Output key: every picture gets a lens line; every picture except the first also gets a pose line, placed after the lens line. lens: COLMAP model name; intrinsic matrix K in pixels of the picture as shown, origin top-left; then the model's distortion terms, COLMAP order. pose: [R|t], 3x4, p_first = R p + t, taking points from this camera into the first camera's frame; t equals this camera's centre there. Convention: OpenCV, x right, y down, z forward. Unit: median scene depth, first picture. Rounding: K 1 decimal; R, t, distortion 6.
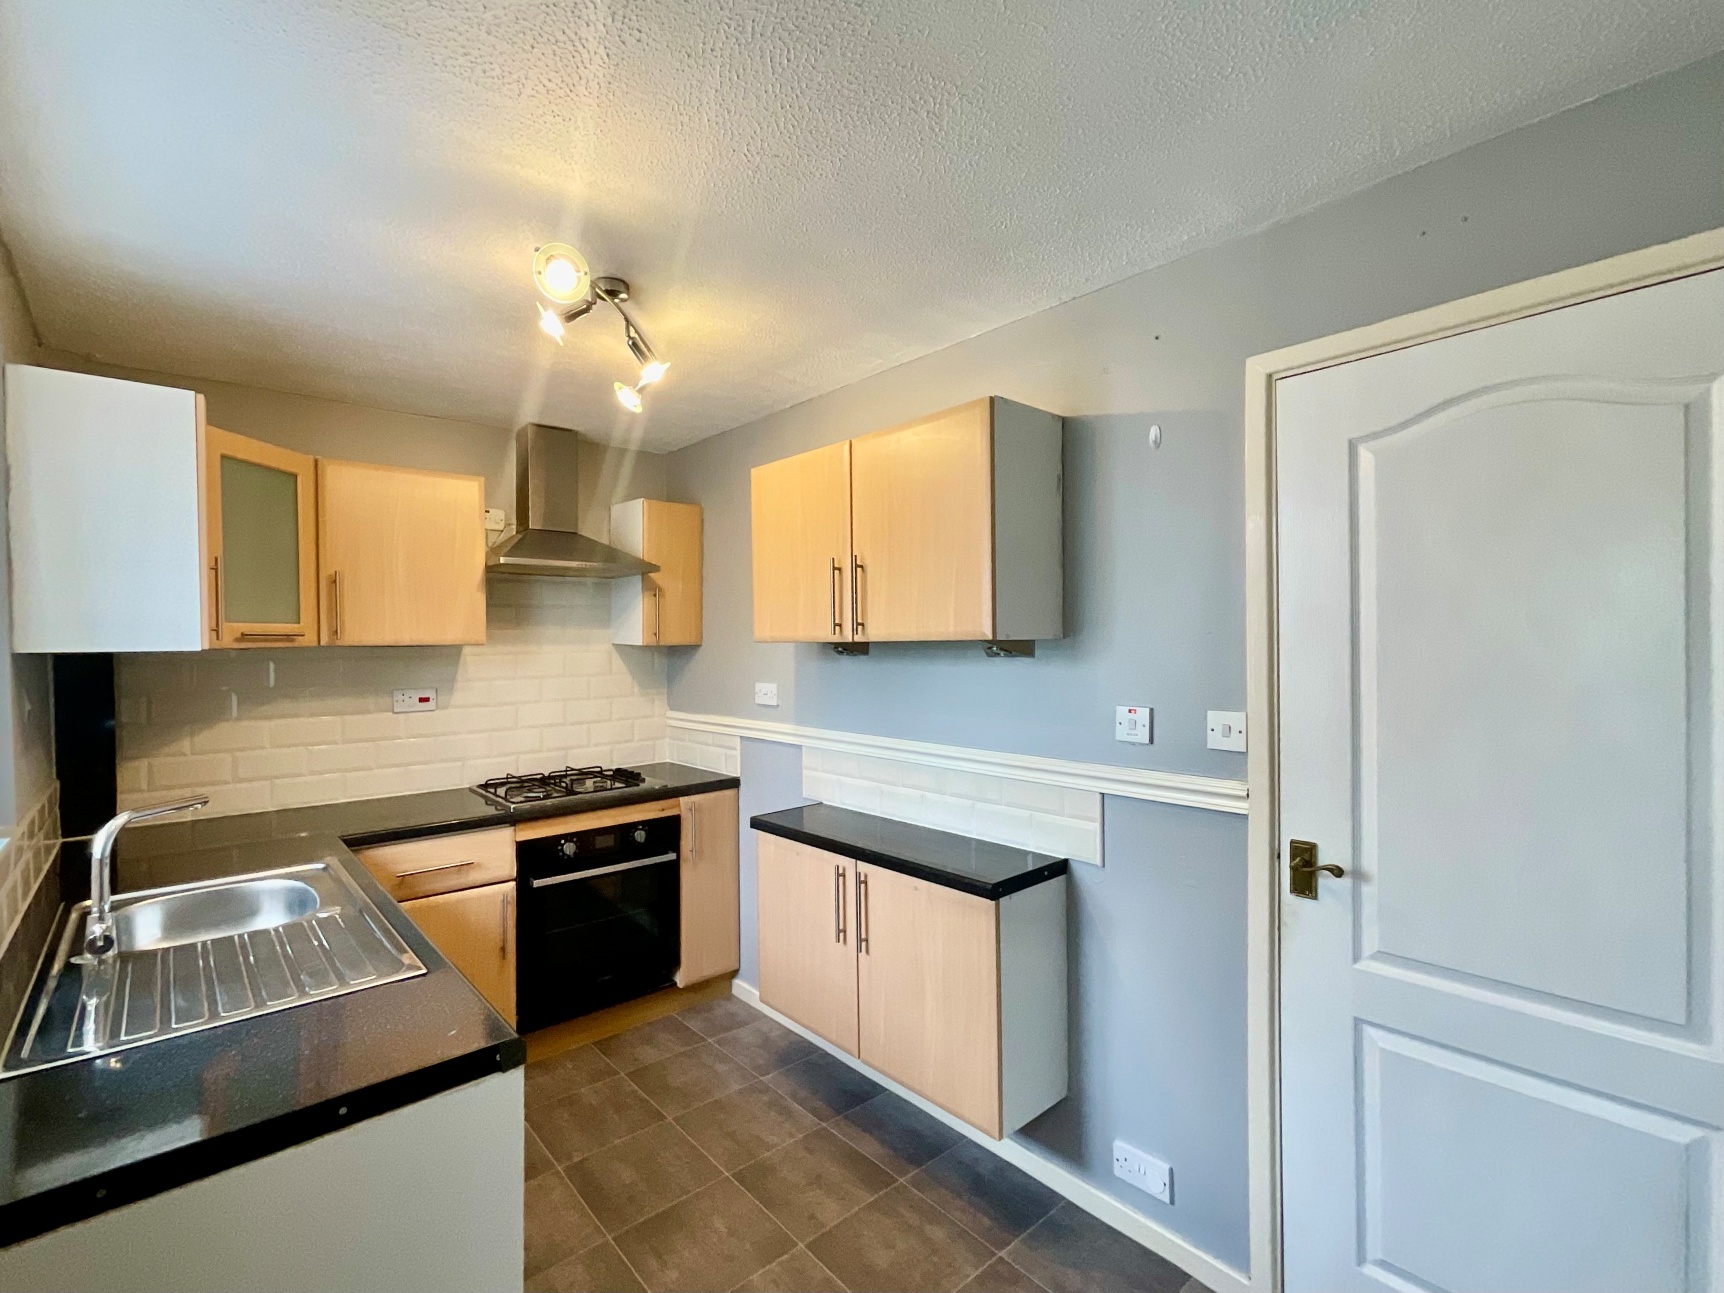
lens RADIAL K [[789.6, 0, 868.4], [0, 789.6, 651.9], [0, 0, 1]] dist [0.002578, 0.000956]
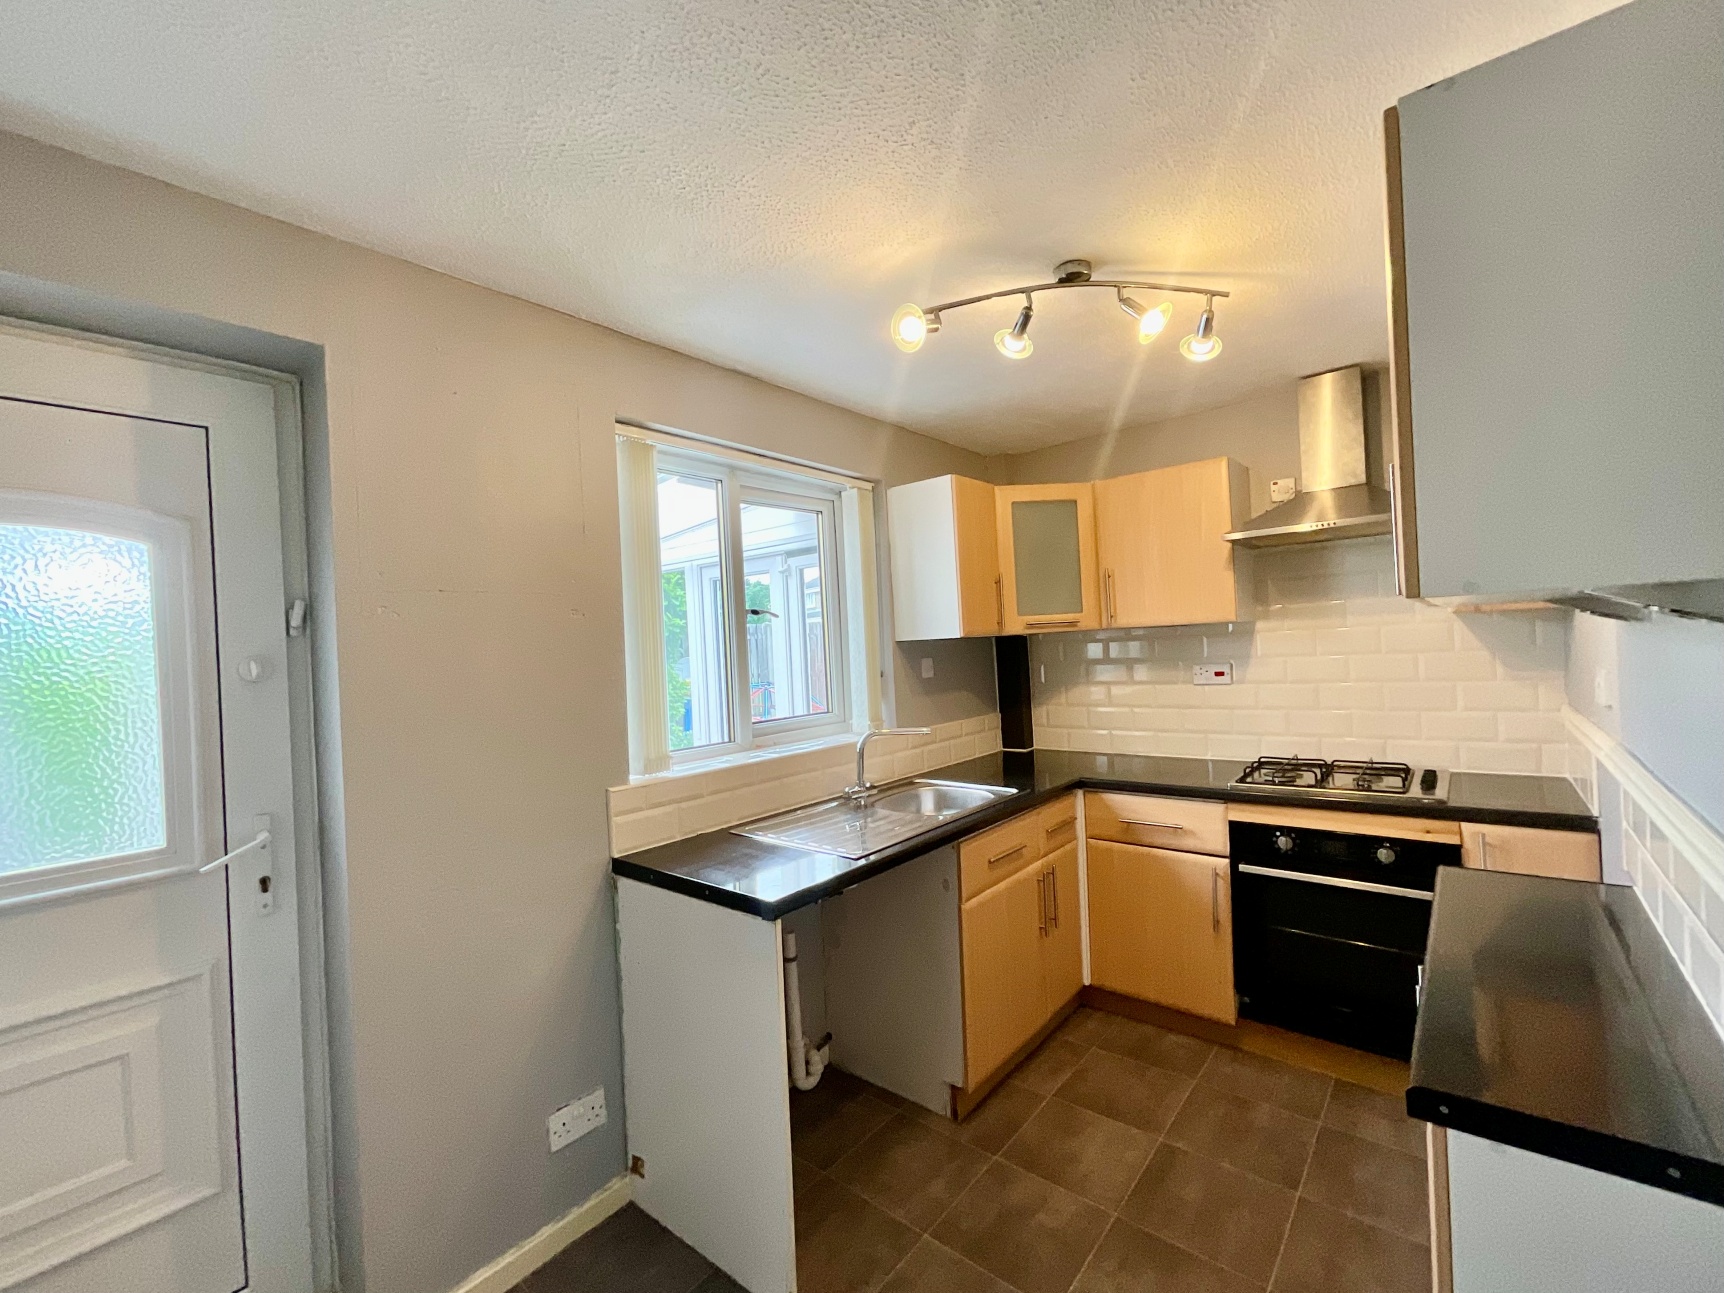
lens RADIAL K [[733.0, 0, 848.0], [0, 733.0, 648.5], [0, 0, 1]] dist [0.001786, -0.000001]
pose [[0.126197, 0.002578, -0.992002, 0.412846], [0.034377, 0.999385, 0.006971, 0.001881], [0.991409, -0.034982, 0.126031, 0.423659]]
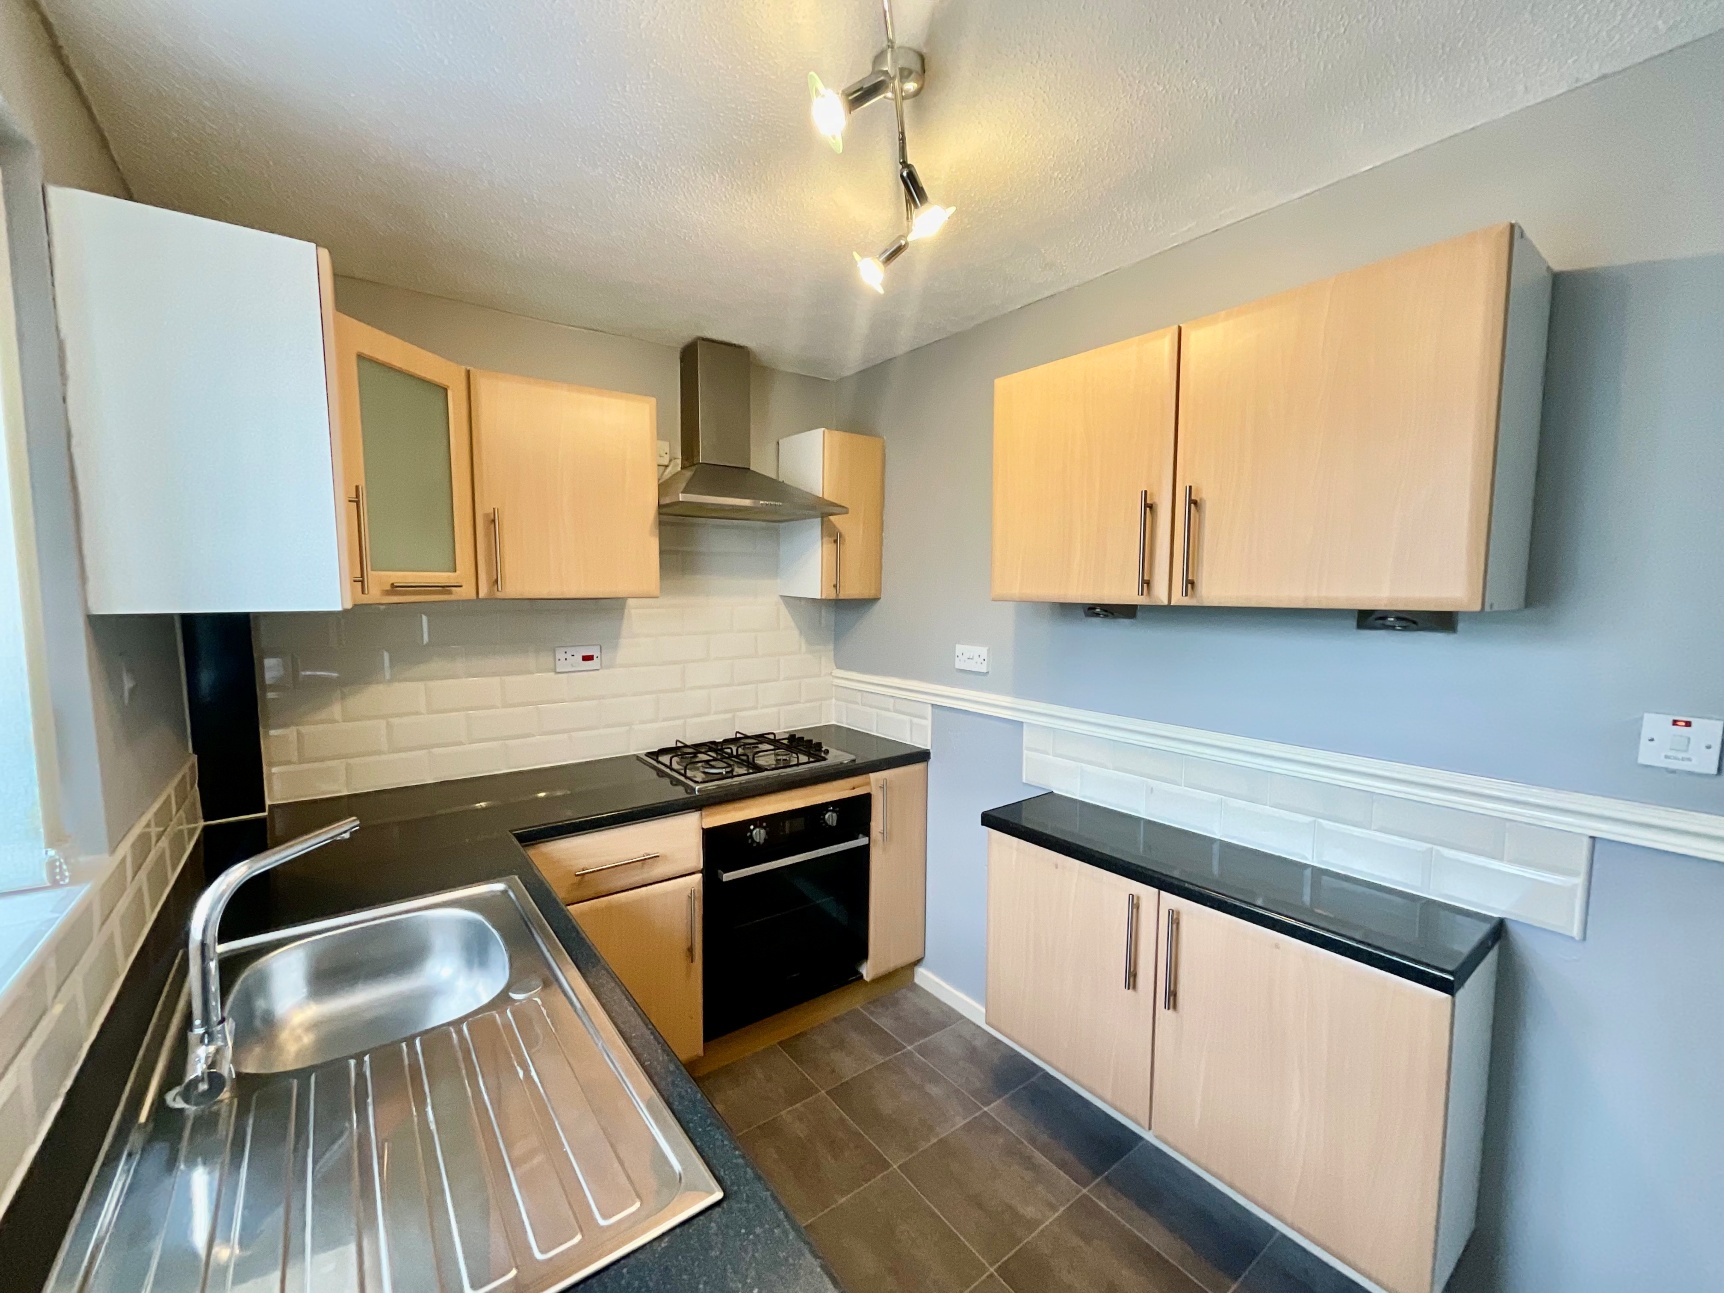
lens RADIAL K [[702.5, 0, 868.2], [0, 702.5, 650.3], [0, 0, 1]] dist [0.001477, 0.000062]
pose [[0.997223, 0.018734, -0.072081, -0.217225], [-0.013020, 0.996794, 0.078948, -0.016491], [0.073329, -0.077790, 0.994269, 0.271423]]
